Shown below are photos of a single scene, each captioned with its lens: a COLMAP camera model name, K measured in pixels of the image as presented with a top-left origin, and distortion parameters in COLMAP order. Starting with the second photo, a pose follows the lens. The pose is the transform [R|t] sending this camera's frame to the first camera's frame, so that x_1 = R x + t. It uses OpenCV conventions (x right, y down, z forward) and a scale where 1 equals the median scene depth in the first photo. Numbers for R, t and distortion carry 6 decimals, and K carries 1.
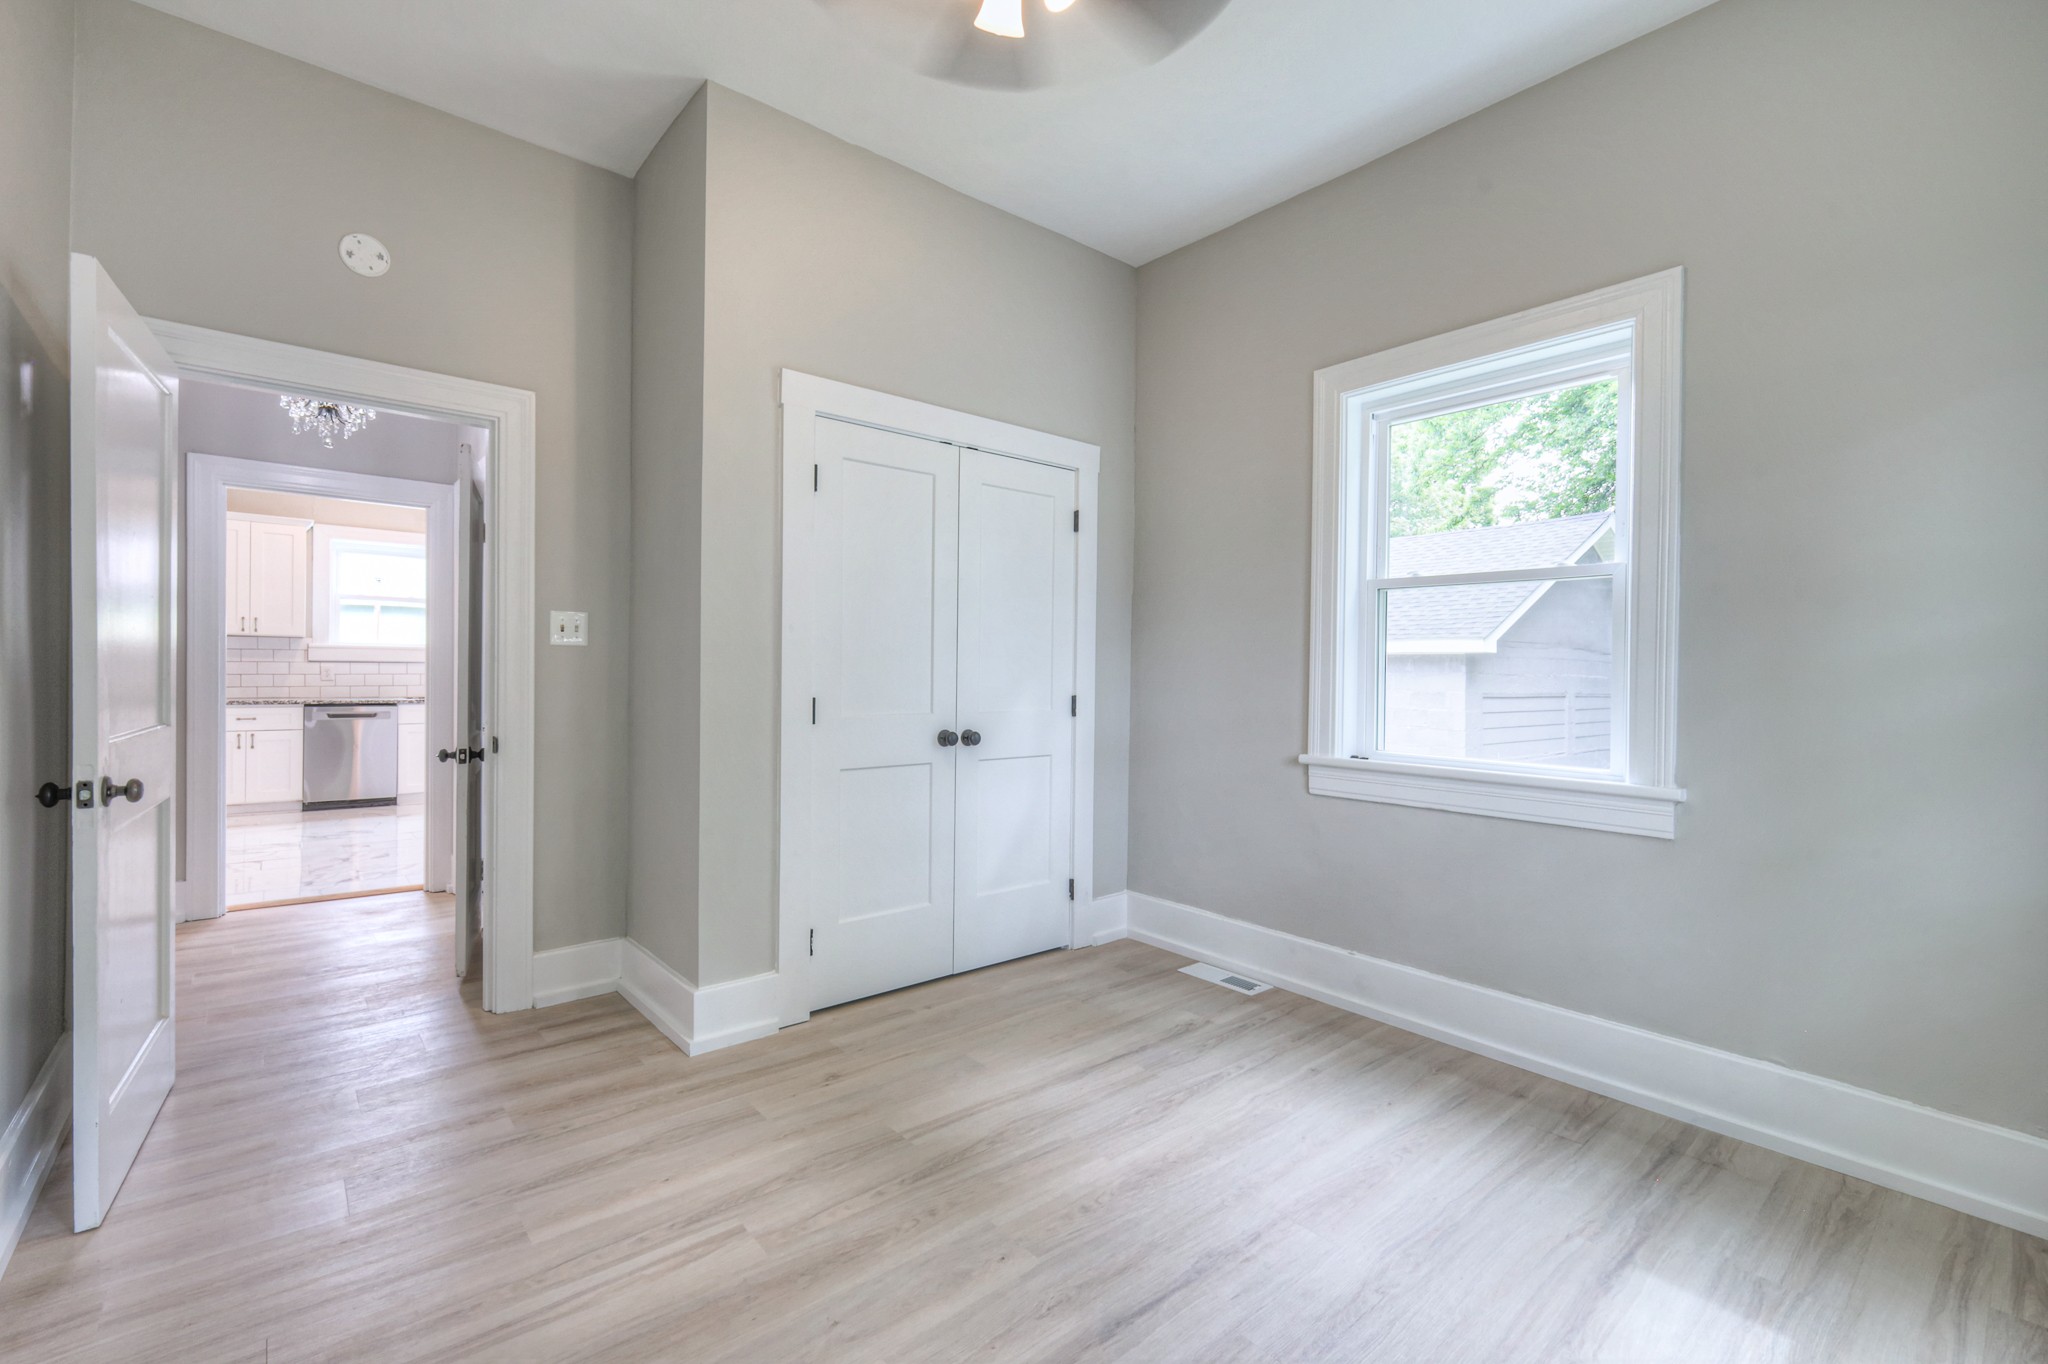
lens RADIAL K [[886.4, 0, 1024.0], [0, 886.4, 682.0], [0, 0, 1]] dist [0.001621, -0.000024]
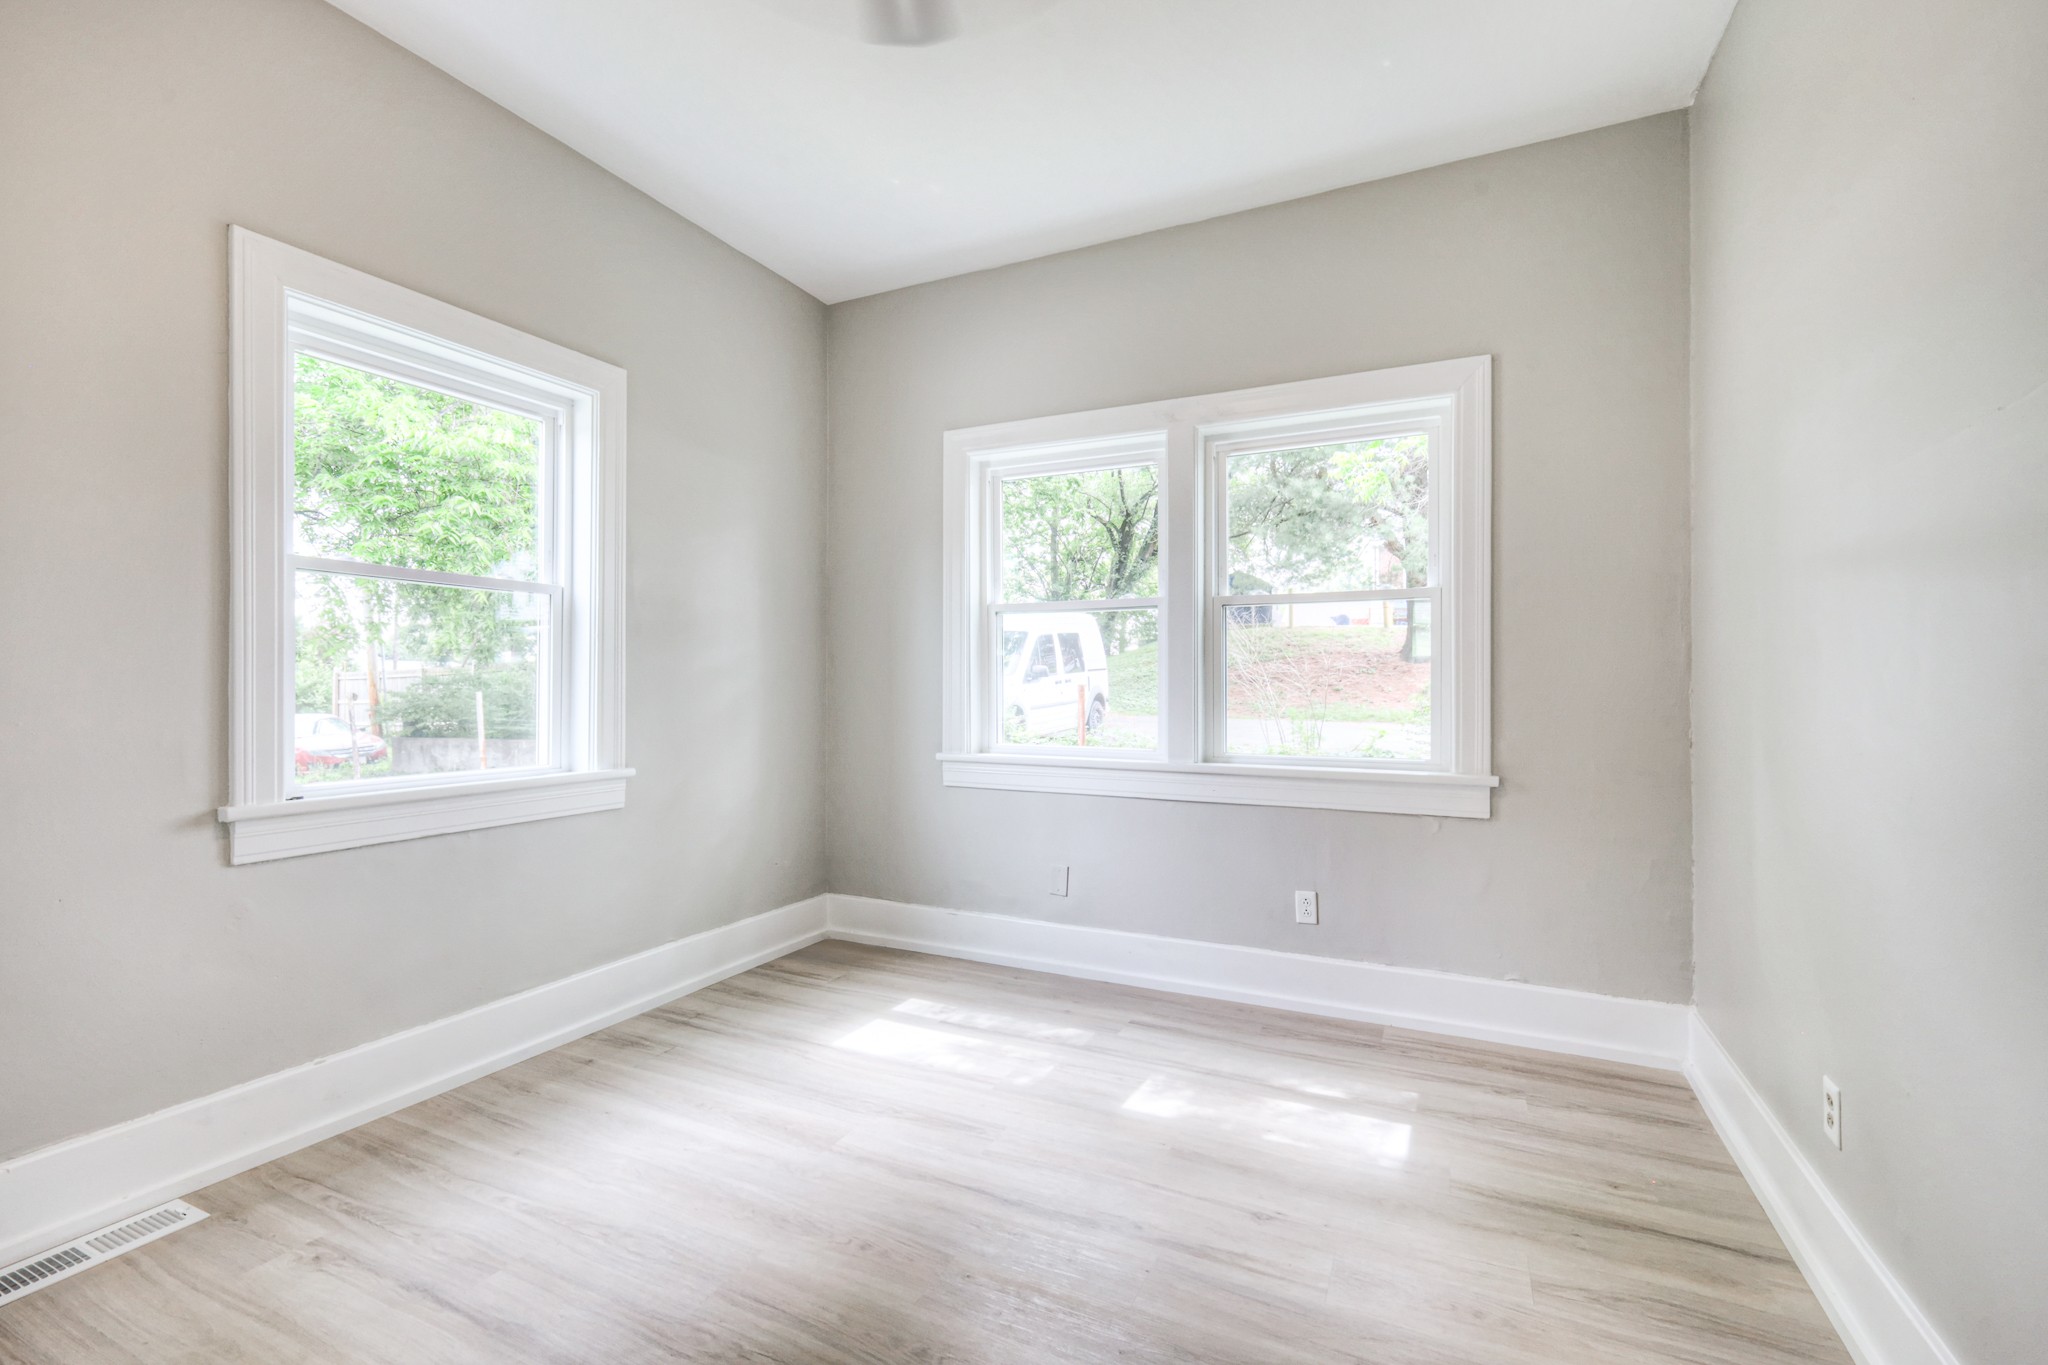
lens RADIAL K [[886.4, 0, 1024.0], [0, 886.4, 682.5], [0, 0, 1]] dist [0.001621, -0.000024]
pose [[-0.407390, -0.010310, 0.913196, -0.634181], [0.005036, 0.999896, 0.013536, -0.020188], [-0.913240, 0.010113, -0.407296, 0.891964]]
